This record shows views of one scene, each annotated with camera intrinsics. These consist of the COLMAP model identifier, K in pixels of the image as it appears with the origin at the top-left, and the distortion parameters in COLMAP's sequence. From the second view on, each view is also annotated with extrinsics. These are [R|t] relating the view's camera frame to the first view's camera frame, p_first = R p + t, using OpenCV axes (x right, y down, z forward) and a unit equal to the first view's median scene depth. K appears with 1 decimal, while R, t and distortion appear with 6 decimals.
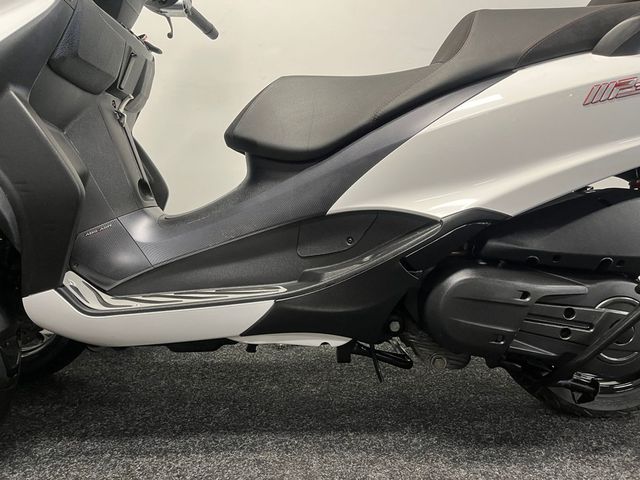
lens RADIAL K [[484.9, 0, 316.9], [0, 484.9, 237.1], [0, 0, 1]] dist [0.010282, -0.000758]
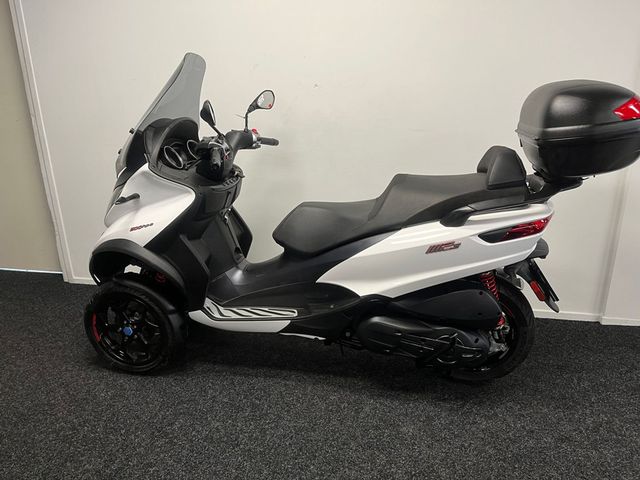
lens RADIAL K [[488.7, 0, 320.8], [0, 488.7, 242.4], [0, 0, 1]] dist [0.006270, -0.006561]
pose [[0.972586, 0.060478, -0.224542, 0.510907], [-0.008326, 0.974027, 0.226280, -0.702704], [0.232395, -0.218208, 0.947828, -0.983078]]
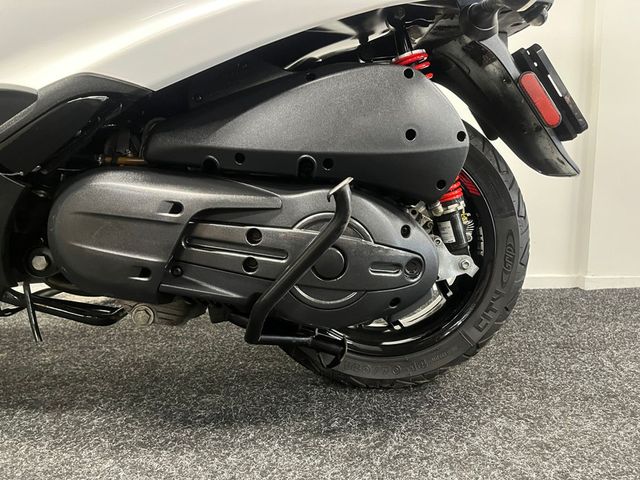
lens RADIAL K [[488.7, 0, 320.8], [0, 488.7, 242.4], [0, 0, 1]] dist [0.006270, -0.006561]
pose [[0.999972, -0.007543, -0.000237, 0.586046], [0.007546, 0.999155, 0.040394, 0.131520], [-0.000068, -0.040395, 0.999184, 0.290862]]
